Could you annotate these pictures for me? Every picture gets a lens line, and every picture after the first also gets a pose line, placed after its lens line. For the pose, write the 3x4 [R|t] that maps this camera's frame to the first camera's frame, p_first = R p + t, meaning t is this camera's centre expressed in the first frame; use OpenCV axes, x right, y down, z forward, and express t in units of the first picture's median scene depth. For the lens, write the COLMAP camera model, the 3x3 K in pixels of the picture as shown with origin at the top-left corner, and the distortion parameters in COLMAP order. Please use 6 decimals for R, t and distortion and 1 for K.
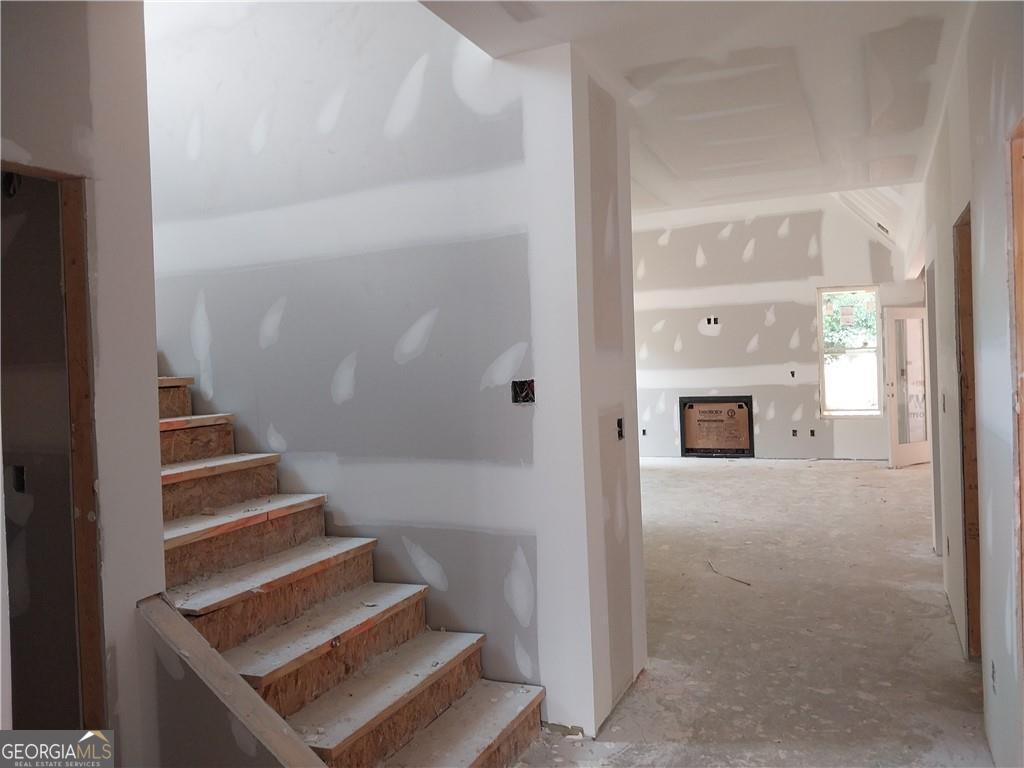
lens RADIAL K [[781.4, 0, 514.7], [0, 781.4, 357.0], [0, 0, 1]] dist [-0.062308, 0.000702]
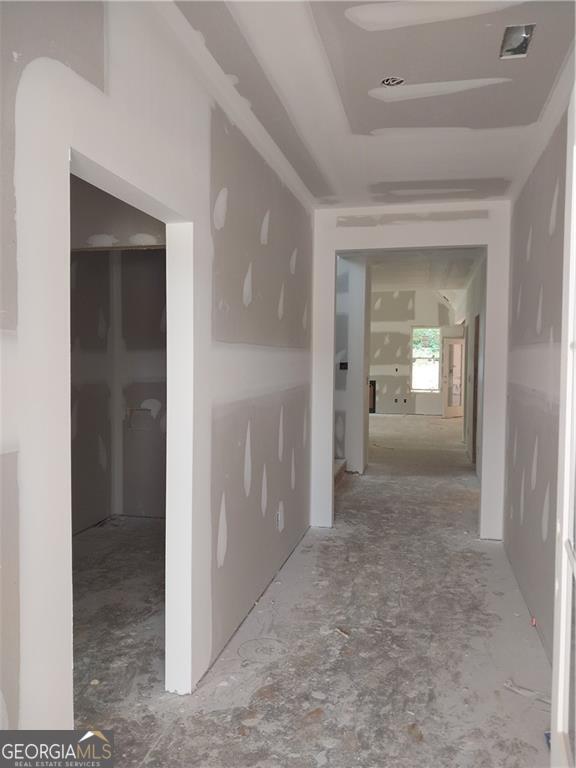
lens RADIAL K [[581.2, 0, 287.9], [0, 581.2, 385.7], [0, 0, 1]] dist [0.004504, 0.000374]
pose [[0.978949, 0.032350, 0.201525, -0.202767], [-0.041999, 0.998158, 0.043787, 0.009050], [-0.199737, -0.051329, 0.978504, -0.374820]]
